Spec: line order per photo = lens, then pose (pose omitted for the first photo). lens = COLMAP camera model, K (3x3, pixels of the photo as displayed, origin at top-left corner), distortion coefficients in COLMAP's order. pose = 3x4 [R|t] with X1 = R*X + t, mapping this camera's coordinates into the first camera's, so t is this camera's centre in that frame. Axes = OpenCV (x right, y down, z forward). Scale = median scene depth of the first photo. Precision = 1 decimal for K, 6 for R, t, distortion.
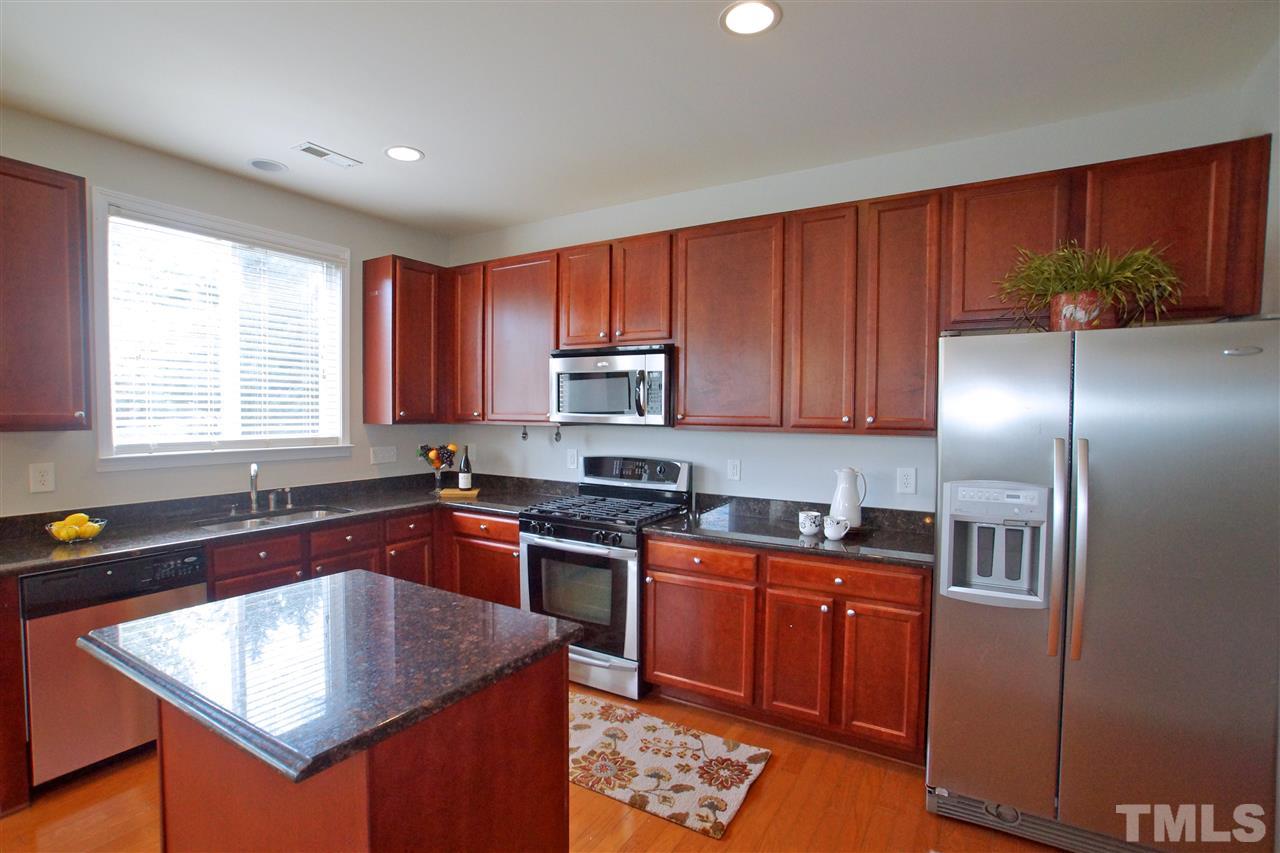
lens RADIAL K [[615.8, 0, 619.8], [0, 615.8, 437.0], [0, 0, 1]] dist [-0.074537, 0.035611]
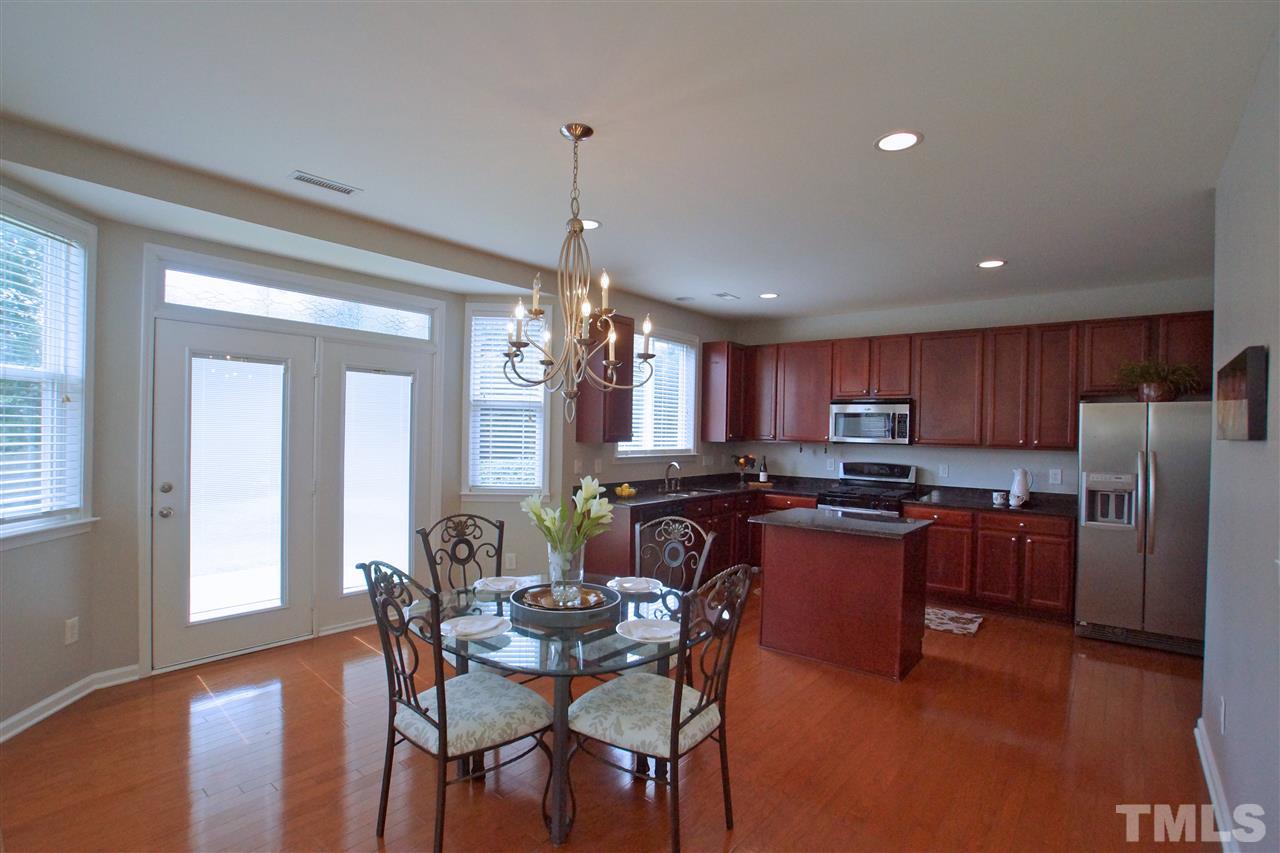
lens RADIAL K [[605.4, 0, 622.2], [0, 605.4, 439.4], [0, 0, 1]] dist [-0.075600, 0.034145]
pose [[0.990357, 0.012647, -0.137961, -0.536961], [-0.017227, 0.999338, -0.032056, 0.038688], [0.137464, 0.034124, 0.989919, -0.863775]]
